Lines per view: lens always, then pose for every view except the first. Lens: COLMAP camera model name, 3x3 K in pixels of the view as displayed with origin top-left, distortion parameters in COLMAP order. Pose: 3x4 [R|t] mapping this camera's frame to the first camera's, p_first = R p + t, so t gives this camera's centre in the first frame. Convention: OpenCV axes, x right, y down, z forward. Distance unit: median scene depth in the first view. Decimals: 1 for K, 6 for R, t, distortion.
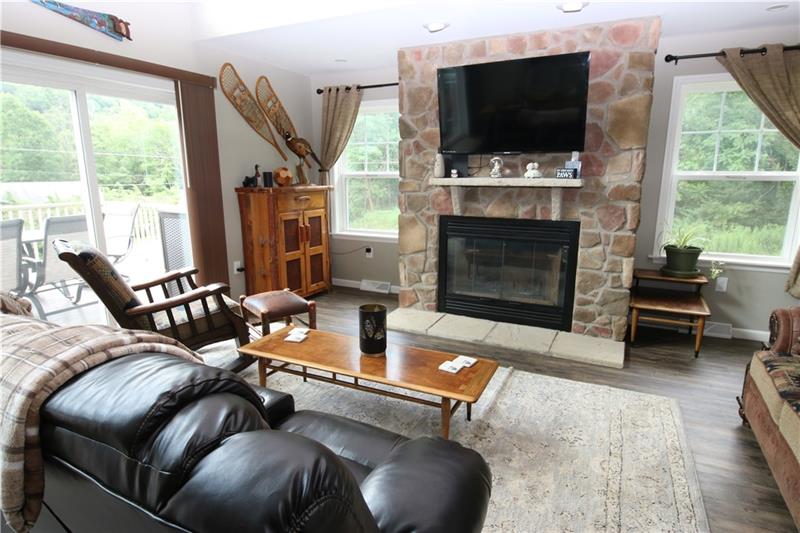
lens RADIAL K [[451.7, 0, 400.0], [0, 451.7, 266.5], [0, 0, 1]] dist [0.038475, -0.043986]
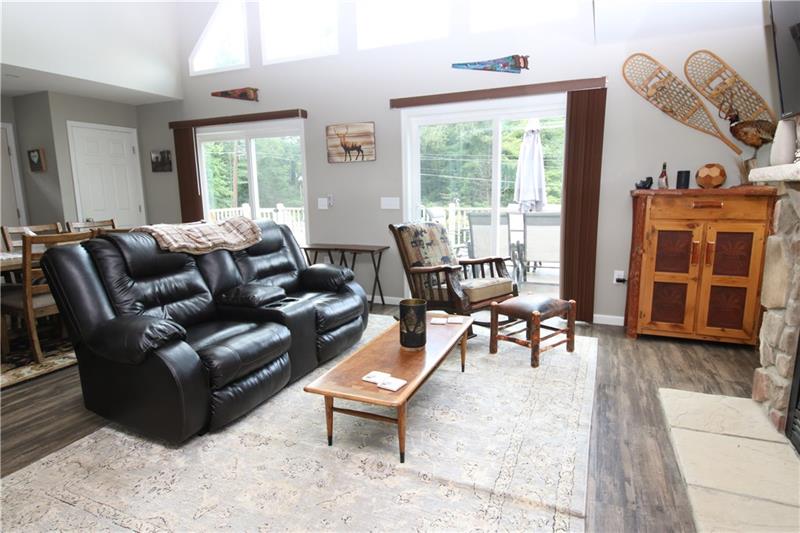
lens RADIAL K [[451.7, 0, 400.0], [0, 451.7, 266.5], [0, 0, 1]] dist [0.038475, -0.043986]
pose [[0.042968, 0.162653, -0.985747, 0.604477], [-0.186539, 0.970614, 0.152025, -0.088957], [0.981507, 0.177349, 0.072046, 0.579314]]
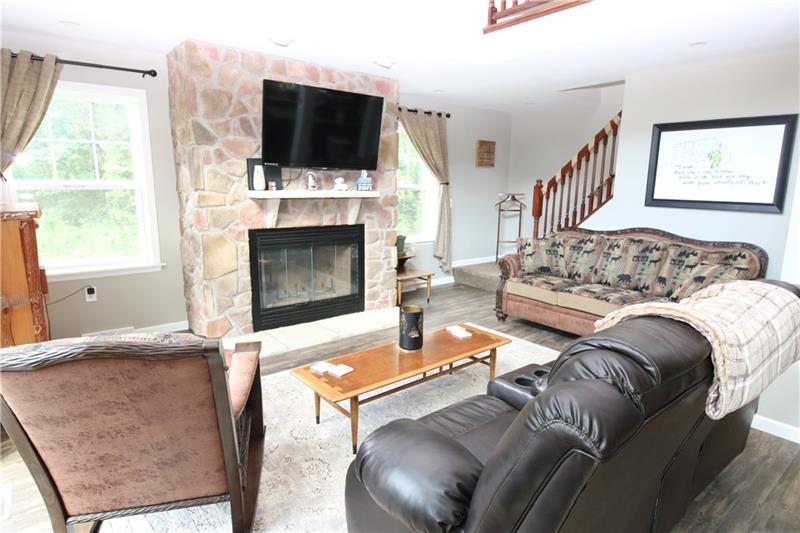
lens RADIAL K [[451.7, 0, 400.0], [0, 451.7, 266.5], [0, 0, 1]] dist [0.038475, -0.043986]
pose [[0.418282, -0.158993, 0.894294, -0.677355], [0.172945, 0.980490, 0.093427, -0.077036], [-0.891701, 0.115585, 0.437618, 0.336806]]
